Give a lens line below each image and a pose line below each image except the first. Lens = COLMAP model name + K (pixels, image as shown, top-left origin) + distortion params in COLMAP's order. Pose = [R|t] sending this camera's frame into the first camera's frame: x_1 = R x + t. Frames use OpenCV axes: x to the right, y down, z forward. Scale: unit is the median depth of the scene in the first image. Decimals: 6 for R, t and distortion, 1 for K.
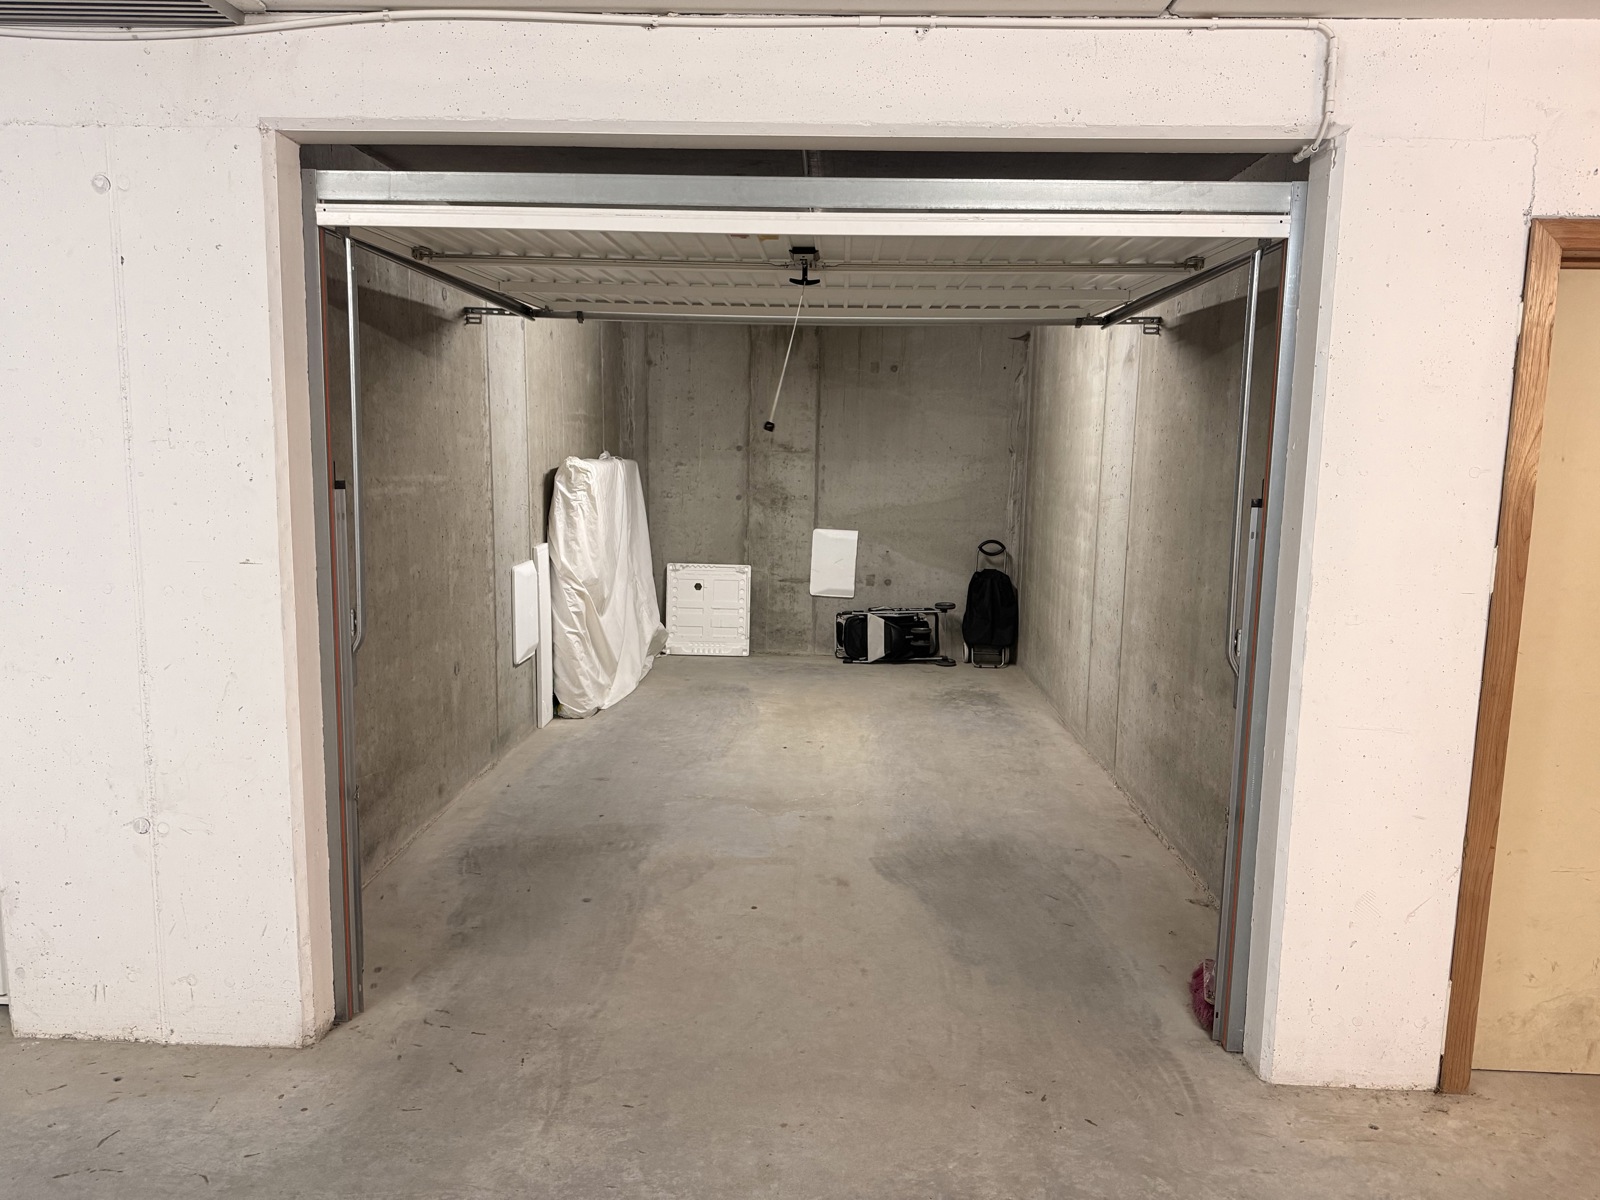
lens RADIAL K [[1137.5, 0, 794.1], [0, 1137.5, 605.4], [0, 0, 1]] dist [0.002852, -0.002697]
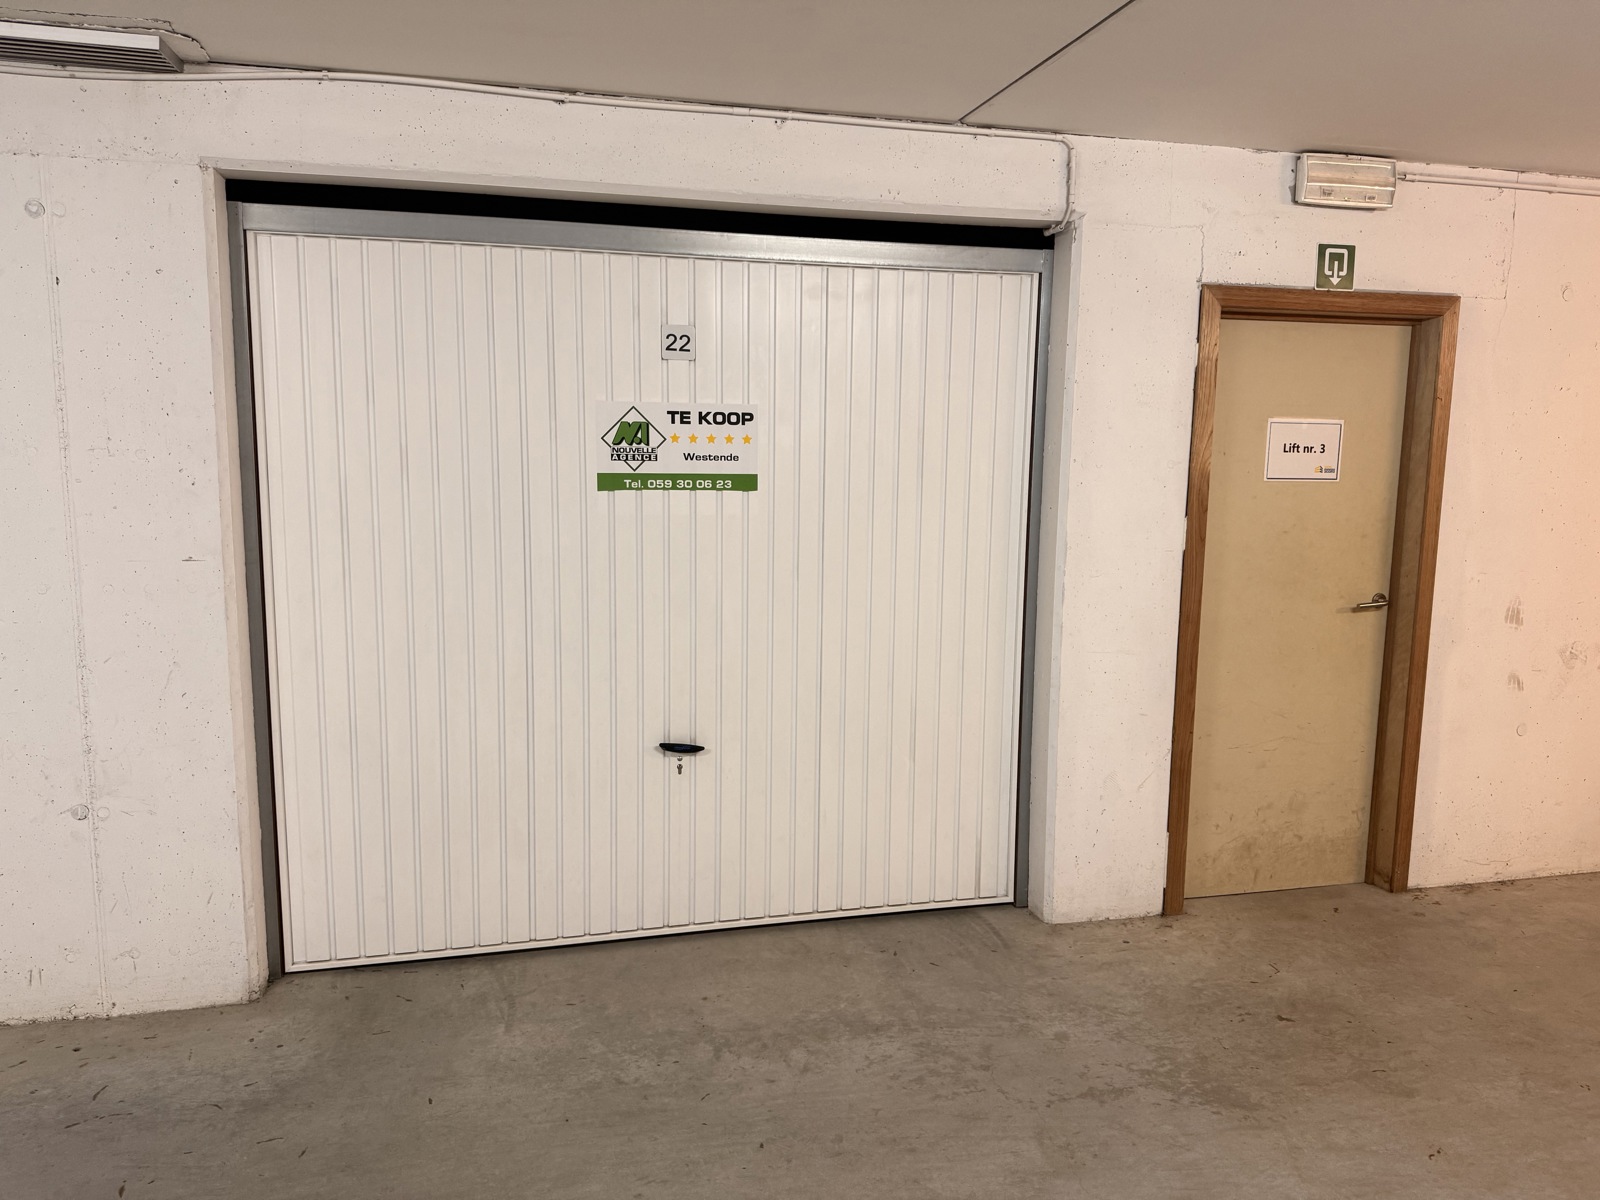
lens RADIAL K [[1114.9, 0, 800.0], [0, 1114.9, 600.0], [0, 0, 1]] dist [0.044546, -0.057088]
pose [[0.962883, -0.044711, 0.266189, -0.209162], [0.044141, 0.998992, 0.008125, 0.018217], [-0.266284, 0.003926, 0.963887, -0.198393]]
